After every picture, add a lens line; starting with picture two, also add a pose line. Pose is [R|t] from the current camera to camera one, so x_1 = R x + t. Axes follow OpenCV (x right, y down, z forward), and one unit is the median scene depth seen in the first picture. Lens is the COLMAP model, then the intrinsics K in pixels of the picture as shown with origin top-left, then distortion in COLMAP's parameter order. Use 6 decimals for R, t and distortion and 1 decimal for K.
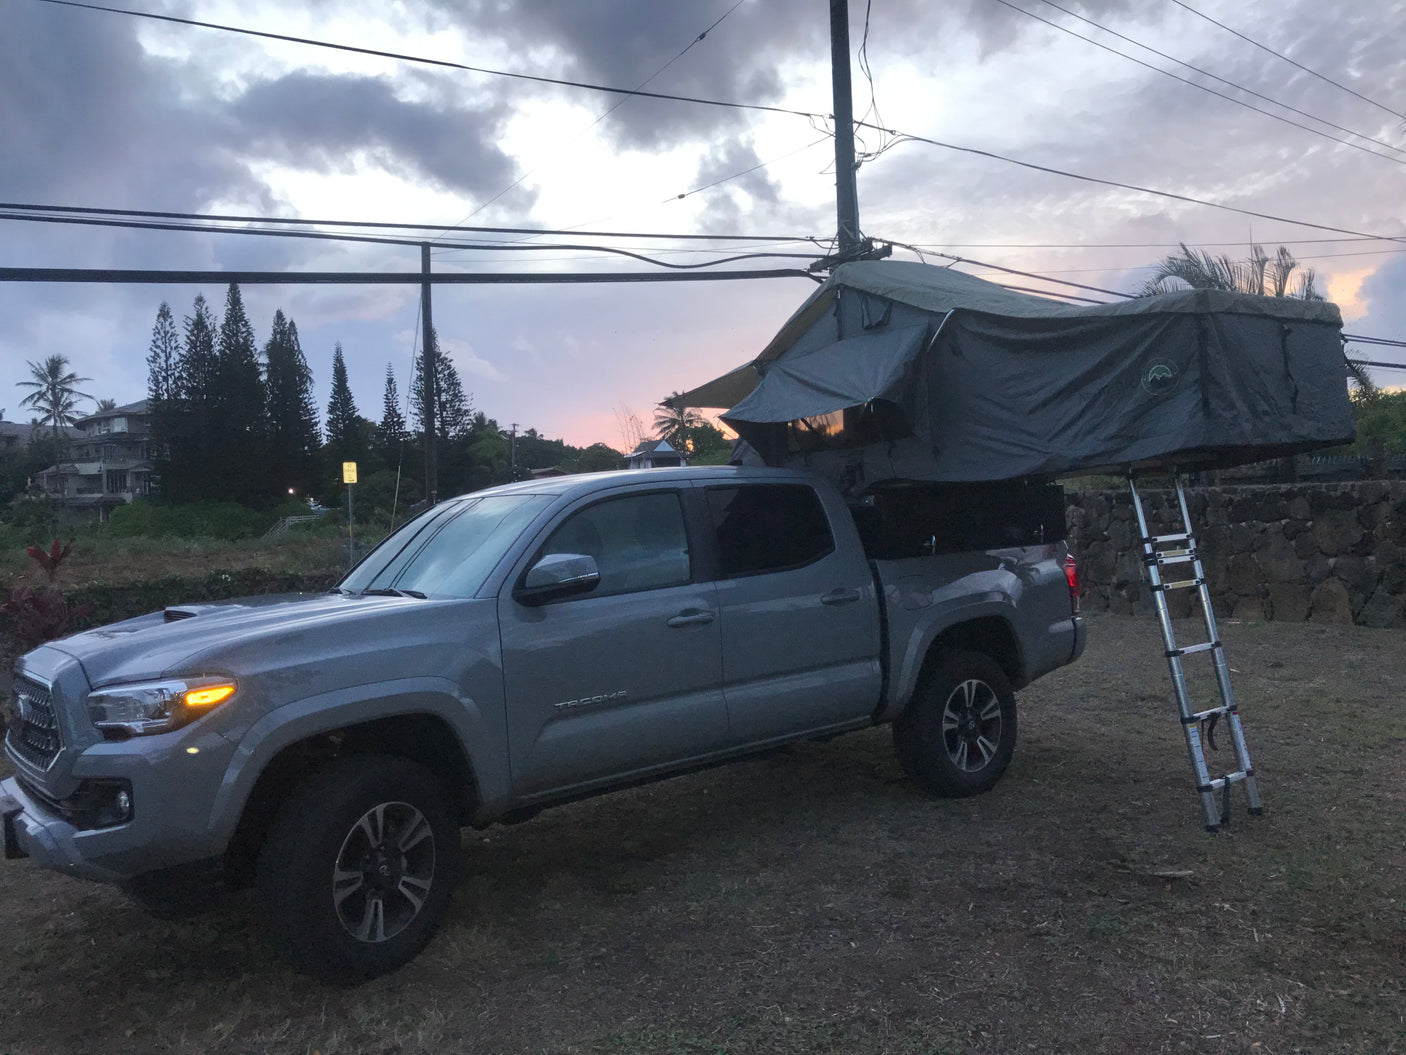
lens RADIAL K [[1162.9, 0, 697.6], [0, 1162.9, 514.0], [0, 0, 1]] dist [0.014947, -0.014945]
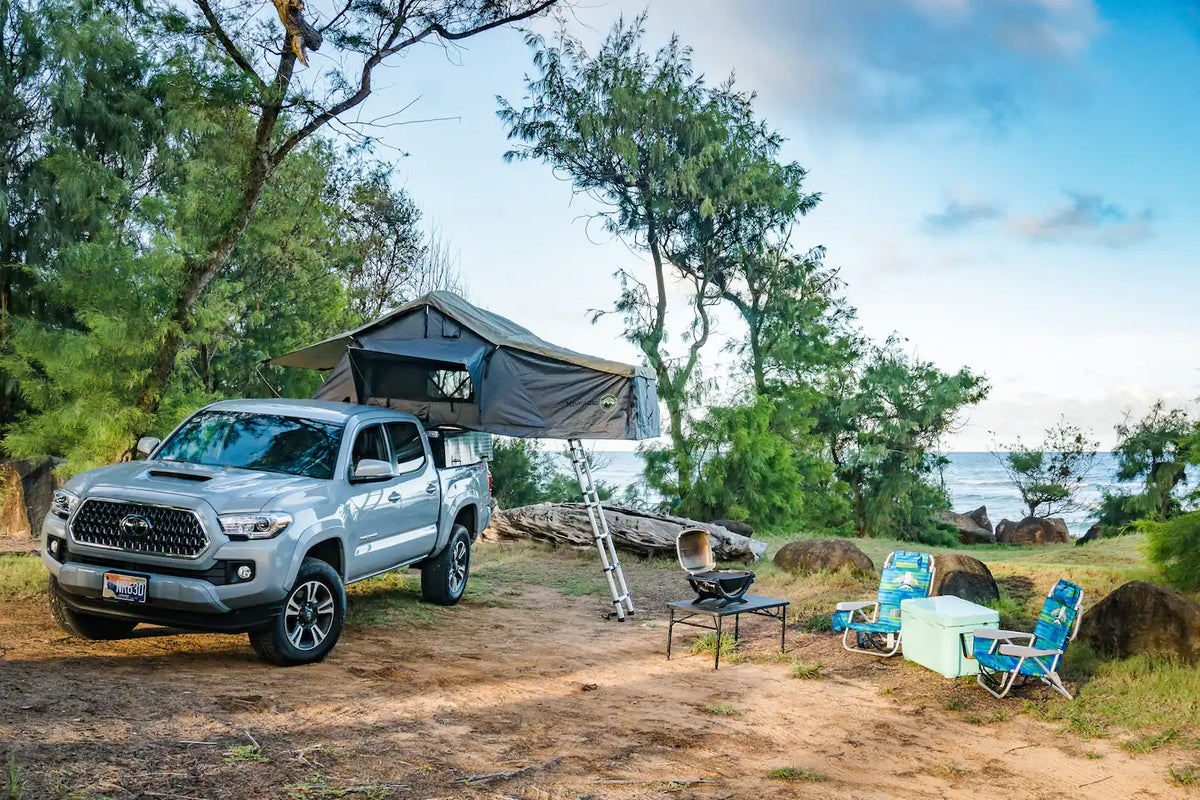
lens RADIAL K [[1366.1, 0, 599.4], [0, 1366.1, 401.9], [0, 0, 1]] dist [-0.136976, 0.000000]
pose [[0.757270, 0.112575, 0.643327, -0.964702], [-0.124793, 0.991824, -0.026662, -0.035312], [-0.641069, -0.060092, 0.765127, -0.710214]]
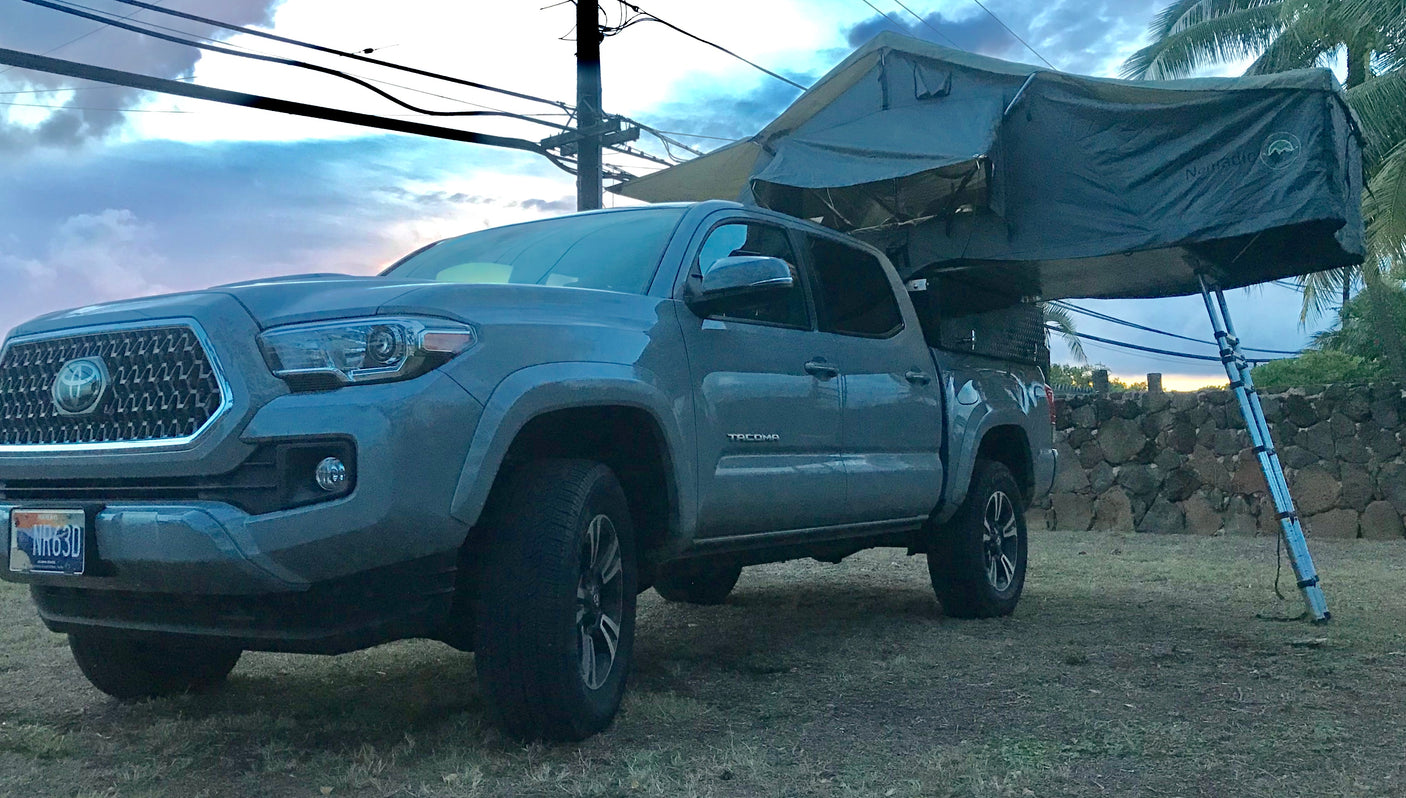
lens RADIAL K [[1332.9, 0, 700.5], [0, 1332.9, 409.4], [0, 0, 1]] dist [0.014561, 0.000000]
pose [[0.941483, 0.057617, 0.332099, -0.343717], [-0.036859, 0.996972, -0.068475, 0.158911], [-0.335039, 0.052227, 0.940756, 0.080802]]
